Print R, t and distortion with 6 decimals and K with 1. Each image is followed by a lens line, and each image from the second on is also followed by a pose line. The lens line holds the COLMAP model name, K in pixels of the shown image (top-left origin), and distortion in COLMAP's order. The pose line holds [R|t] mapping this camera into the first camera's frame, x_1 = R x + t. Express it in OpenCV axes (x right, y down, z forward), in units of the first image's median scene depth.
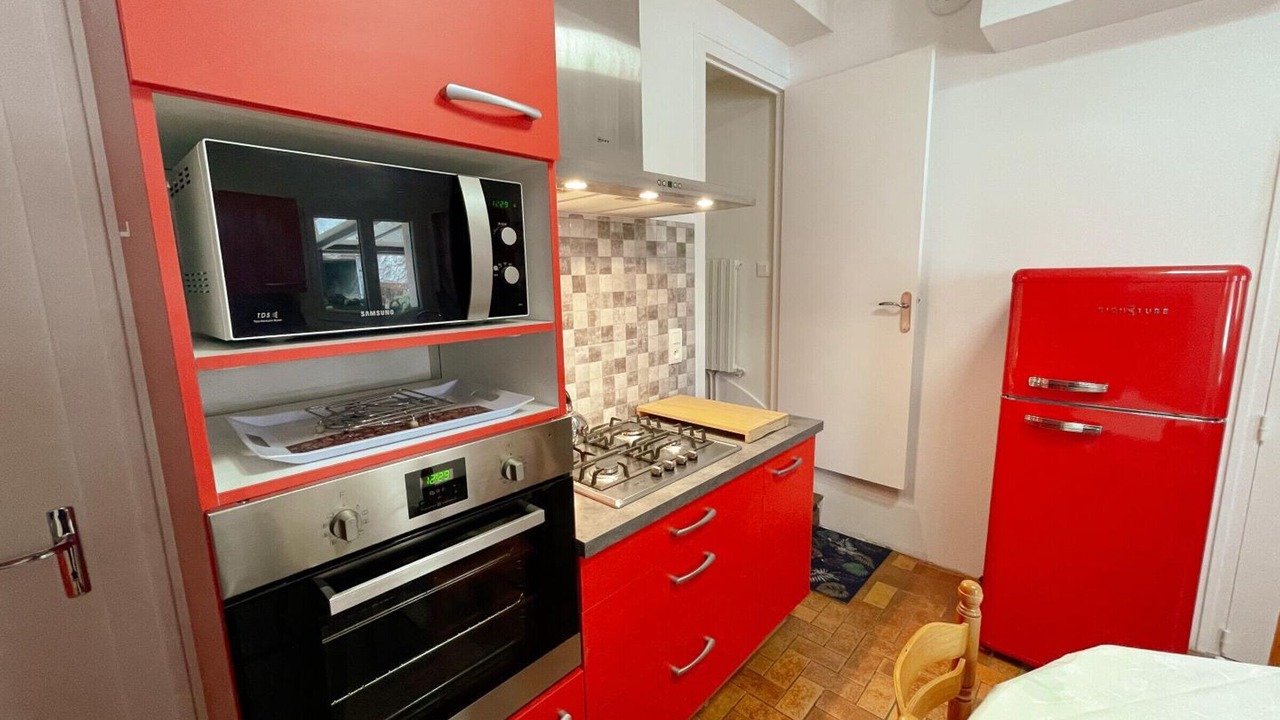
lens RADIAL K [[517.0, 0, 639.1], [0, 517.0, 362.0], [0, 0, 1]] dist [-0.002113, -0.001189]
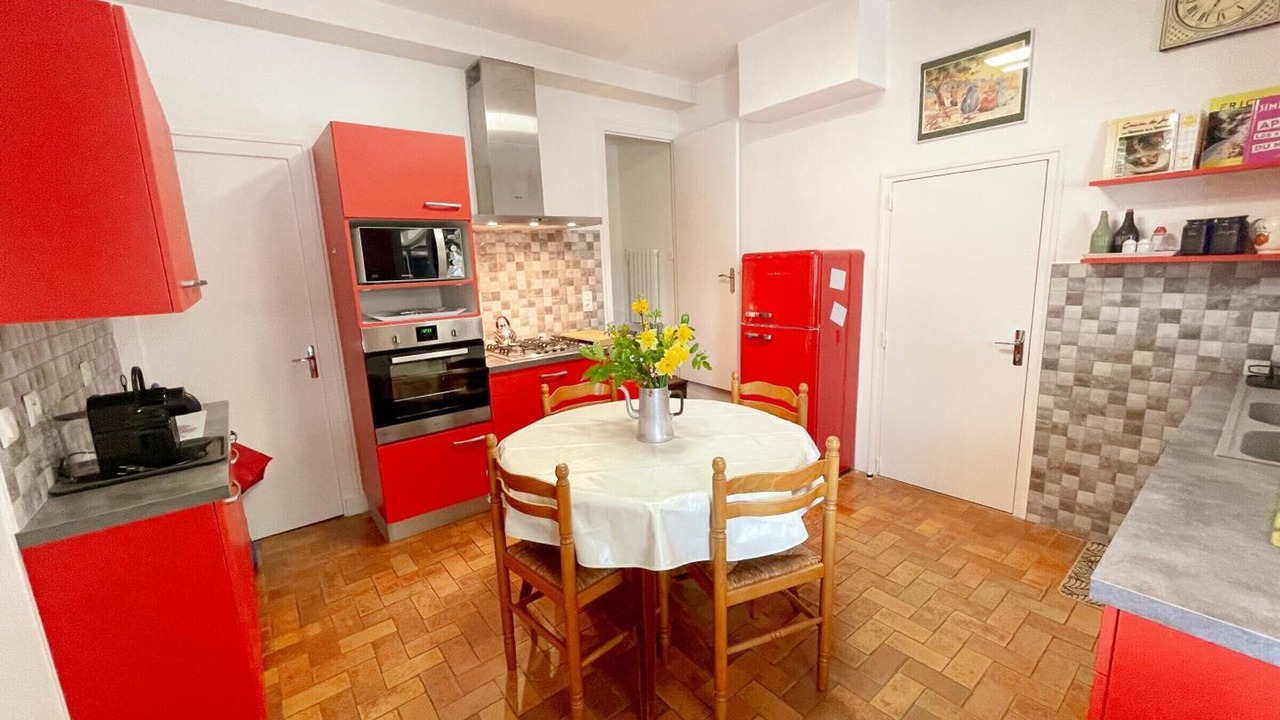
lens RADIAL K [[517.0, 0, 639.1], [0, 517.0, 362.0], [0, 0, 1]] dist [-0.002113, -0.001189]
pose [[0.989079, 0.008156, -0.147159, 0.570379], [-0.004305, 0.999640, 0.026468, 0.144061], [0.147322, -0.025545, 0.988759, -0.803368]]
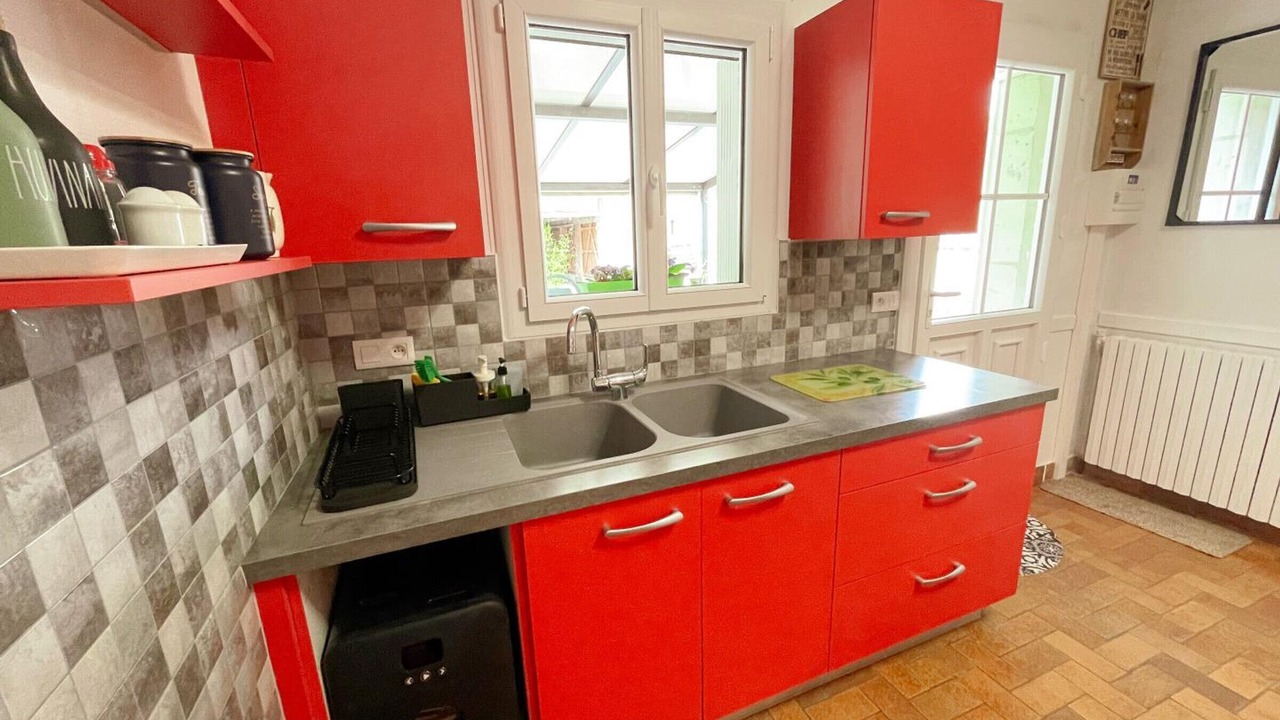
lens RADIAL K [[517.0, 0, 639.1], [0, 517.0, 362.0], [0, 0, 1]] dist [-0.002113, -0.001189]
pose [[-0.902448, -0.050599, 0.427816, 1.127036], [0.122863, 0.921604, 0.368172, -0.076622], [-0.412906, 0.384819, -0.825483, 0.576860]]
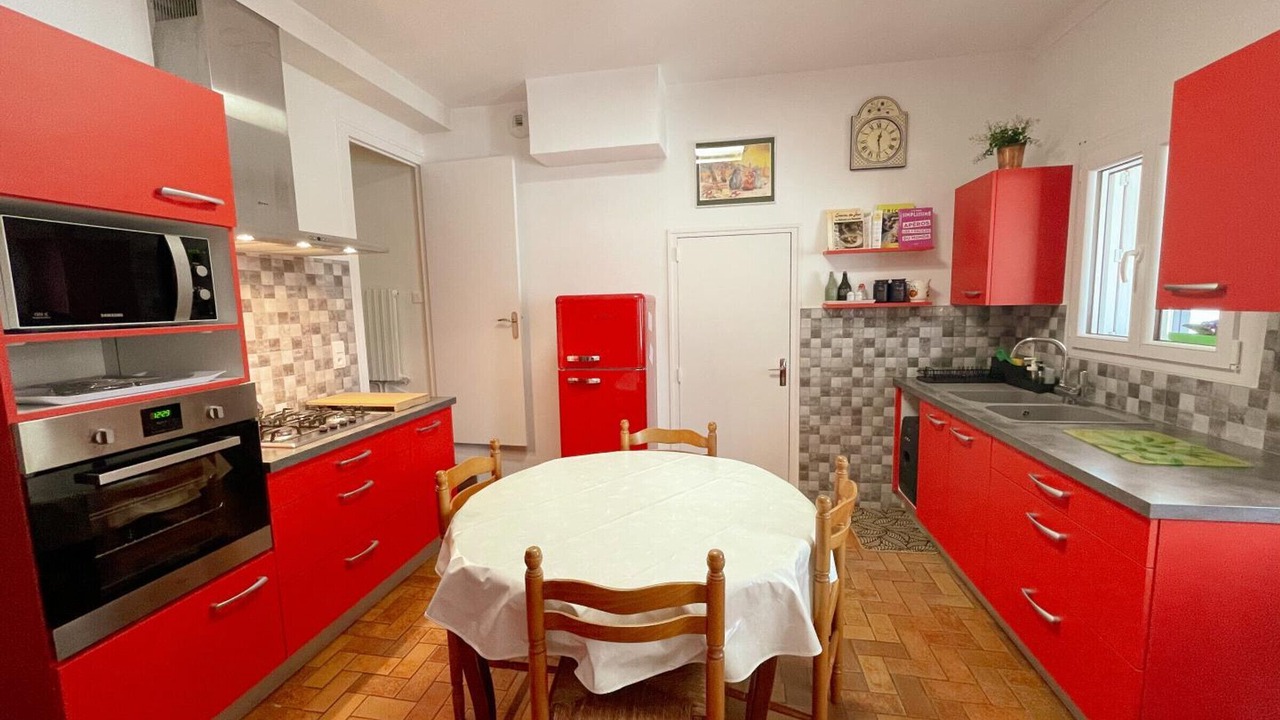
lens RADIAL K [[517.0, 0, 639.1], [0, 517.0, 362.0], [0, 0, 1]] dist [-0.002113, -0.001189]
pose [[0.842306, -0.063053, 0.535299, 0.011634], [0.096150, 0.994782, -0.034119, 0.117033], [-0.530355, 0.080207, 0.843973, -0.548476]]
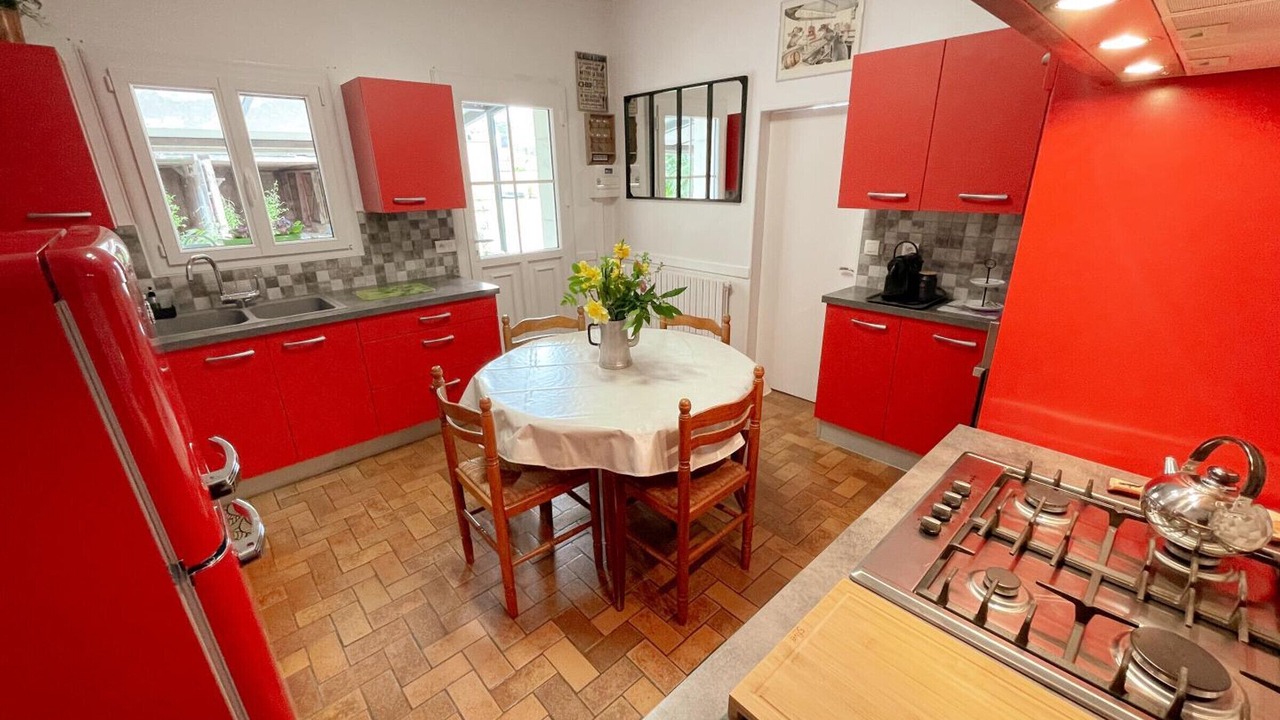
lens RADIAL K [[517.0, 0, 639.1], [0, 517.0, 362.0], [0, 0, 1]] dist [-0.002113, -0.001189]
pose [[-0.996383, 0.008982, 0.084502, 0.310006], [0.049298, 0.871063, 0.488691, -0.233576], [-0.069217, 0.491089, -0.868355, 1.158194]]
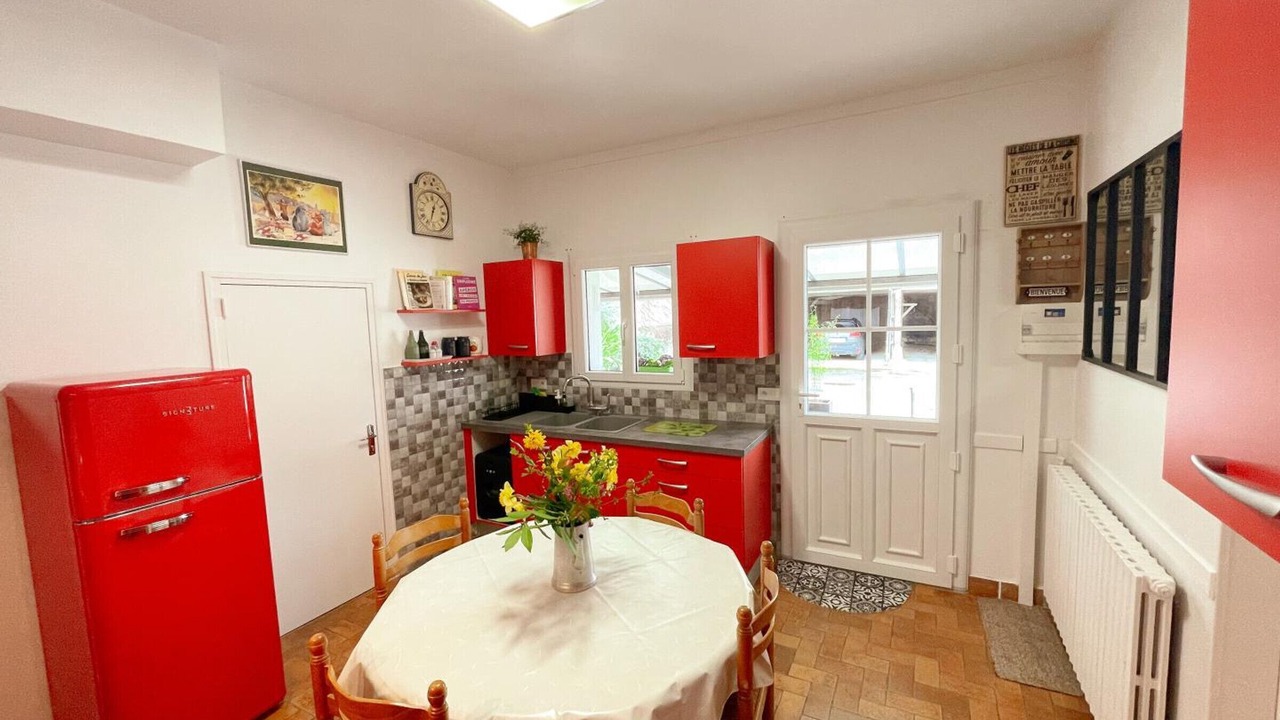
lens RADIAL K [[517.0, 0, 639.1], [0, 517.0, 362.0], [0, 0, 1]] dist [-0.002113, -0.001189]
pose [[-0.255037, -0.060357, 0.965046, -0.367095], [0.196611, 0.973963, 0.112874, -0.109467], [-0.946731, 0.218525, -0.236530, 0.210517]]
